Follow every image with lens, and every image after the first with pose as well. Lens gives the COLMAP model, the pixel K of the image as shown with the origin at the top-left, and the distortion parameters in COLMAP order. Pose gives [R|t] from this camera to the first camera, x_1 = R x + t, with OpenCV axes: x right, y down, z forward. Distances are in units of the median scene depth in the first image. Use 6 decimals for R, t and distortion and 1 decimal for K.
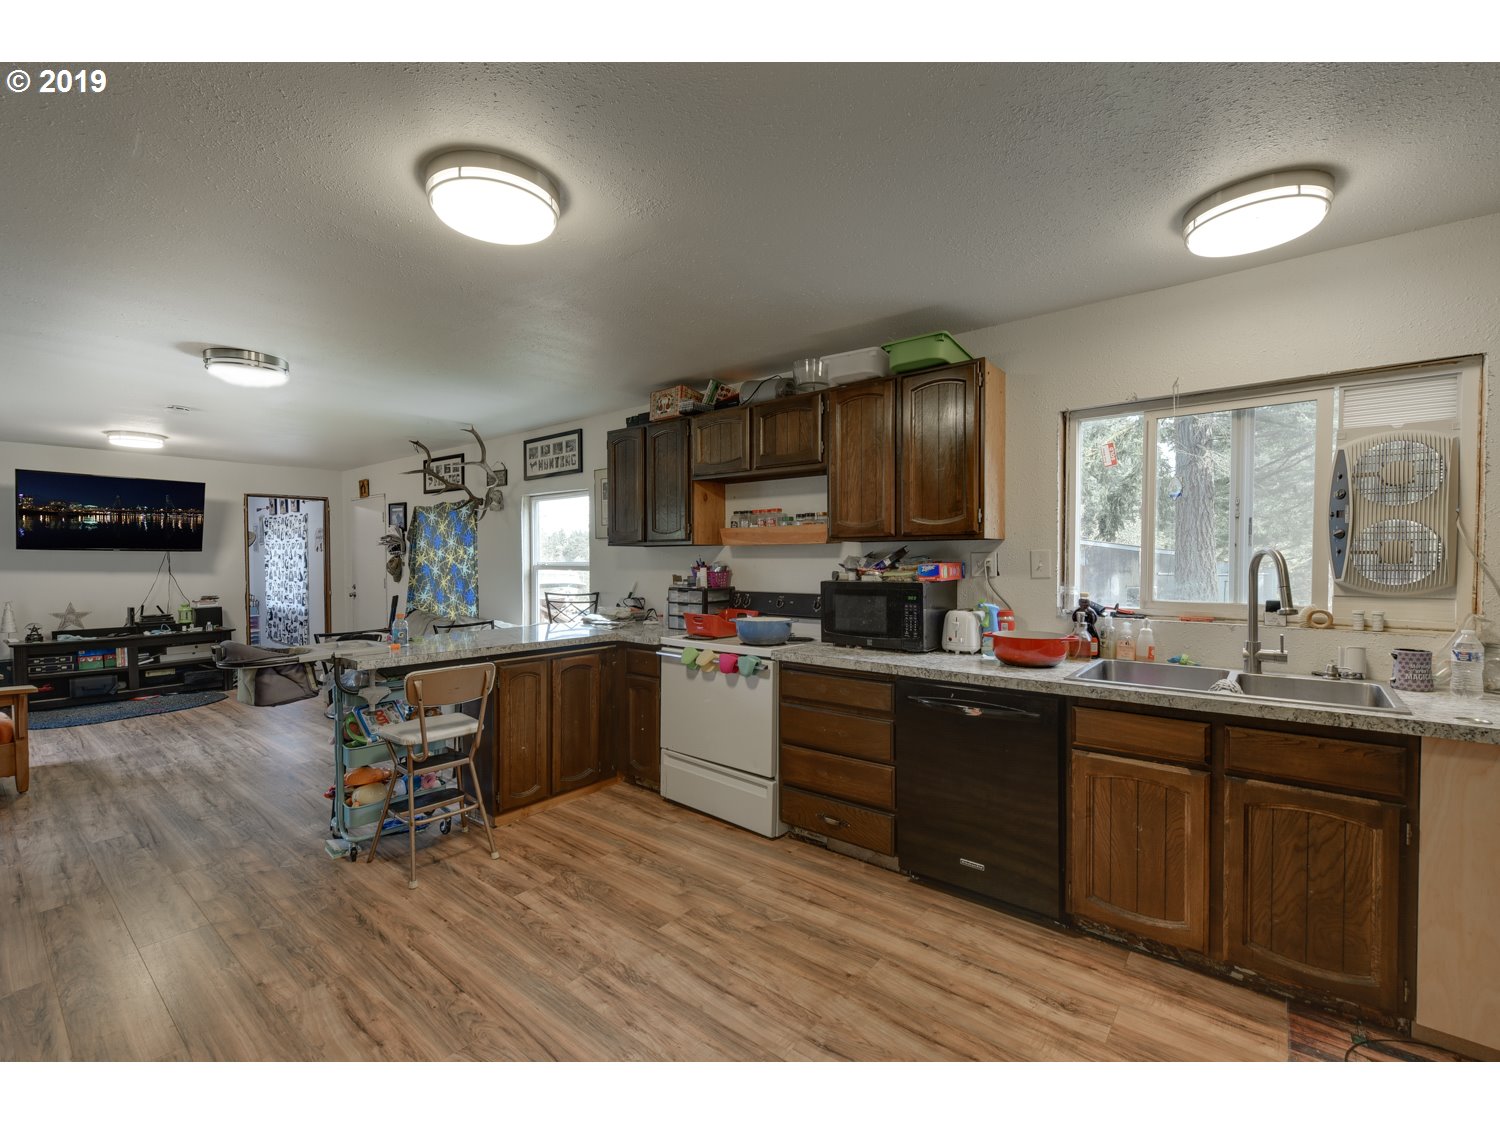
lens RADIAL K [[629.8, 0, 752.8], [0, 629.8, 573.0], [0, 0, 1]] dist [-0.001558, -0.000402]
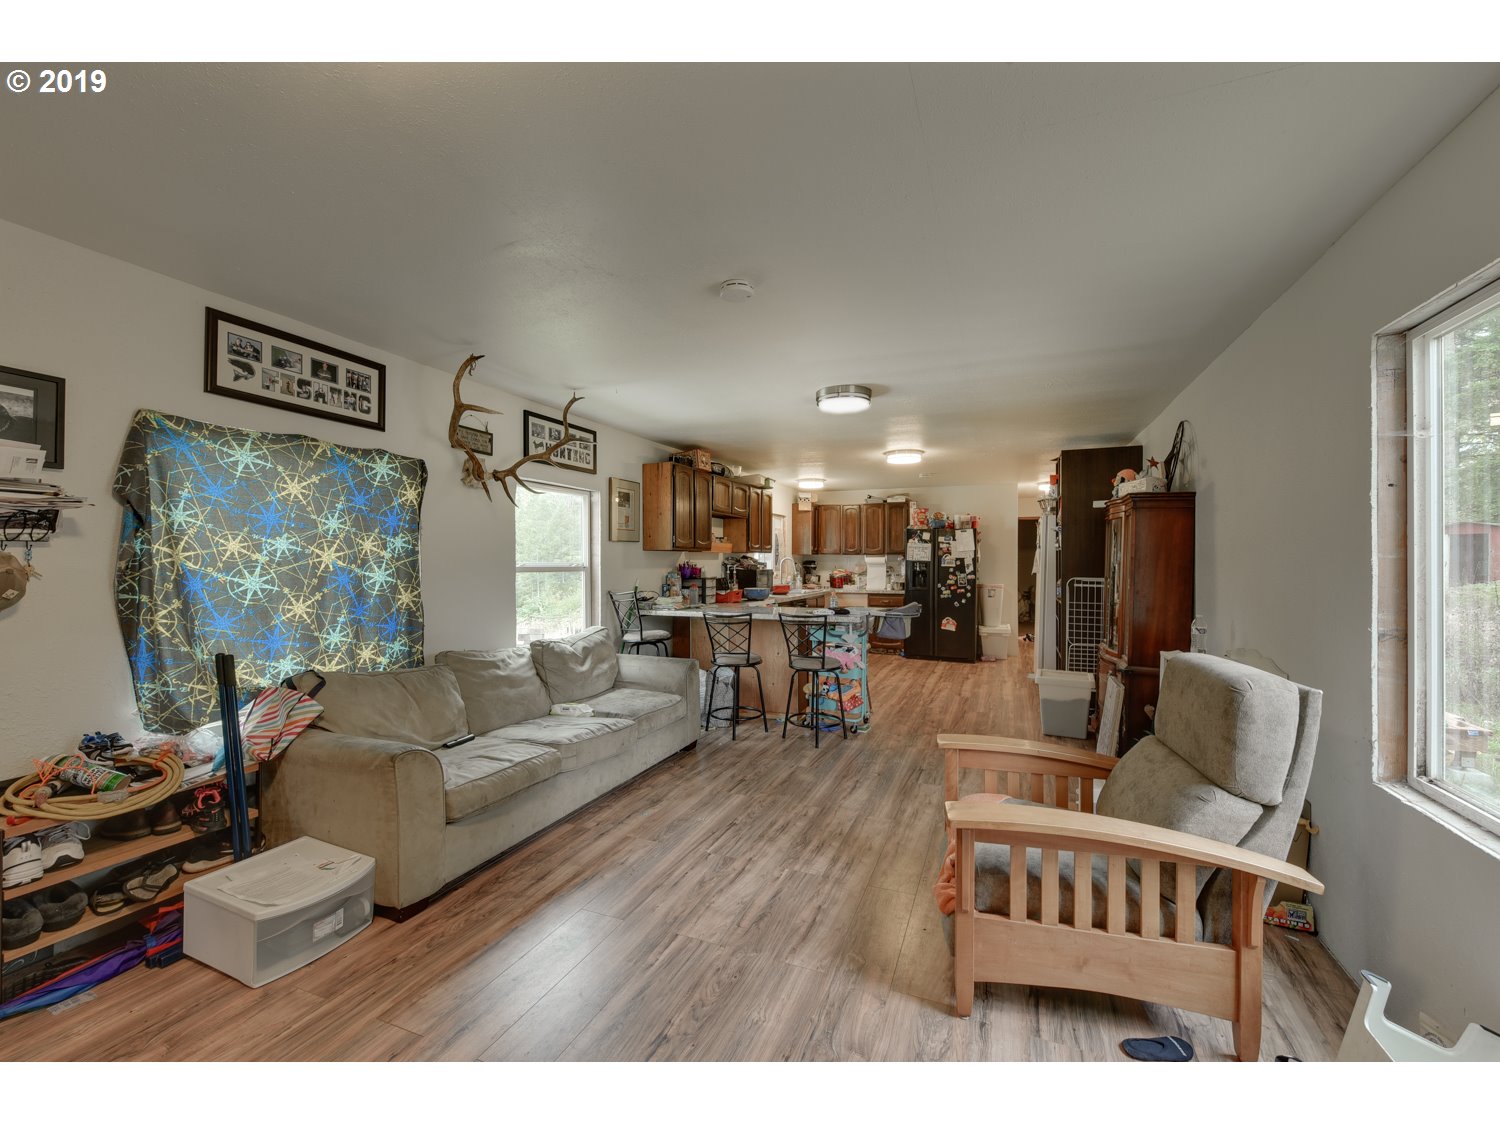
lens RADIAL K [[579.0, 0, 770.0], [0, 579.0, 562.1], [0, 0, 1]] dist [0.000706, -0.000085]
pose [[-0.267619, -0.002576, 0.963521, -1.104027], [0.017708, 0.999814, 0.007591, -0.017586], [-0.963362, 0.019094, -0.267524, 0.867800]]
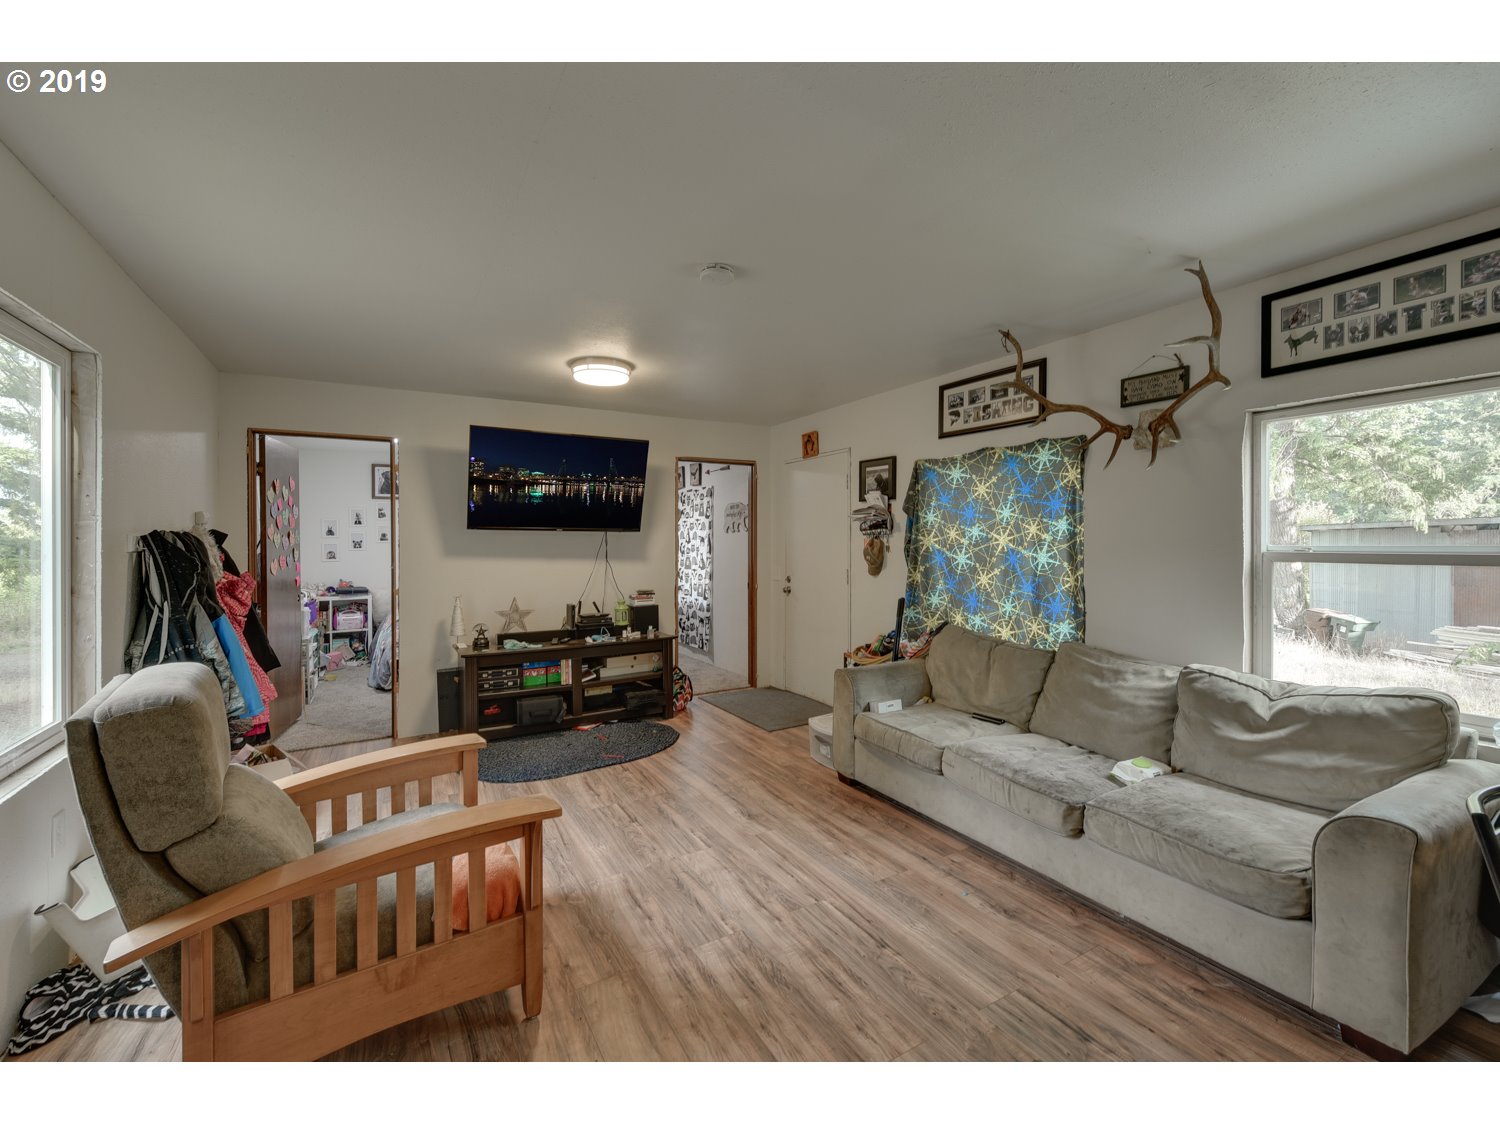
lens RADIAL K [[630.0, 0, 746.7], [0, 630.0, 549.1], [0, 0, 1]] dist [0.000694, -0.000202]
pose [[0.925494, 0.002340, -0.378756, -0.525813], [-0.007489, 0.999898, -0.012123, -0.005756], [0.378689, 0.014056, 0.925417, 0.386606]]
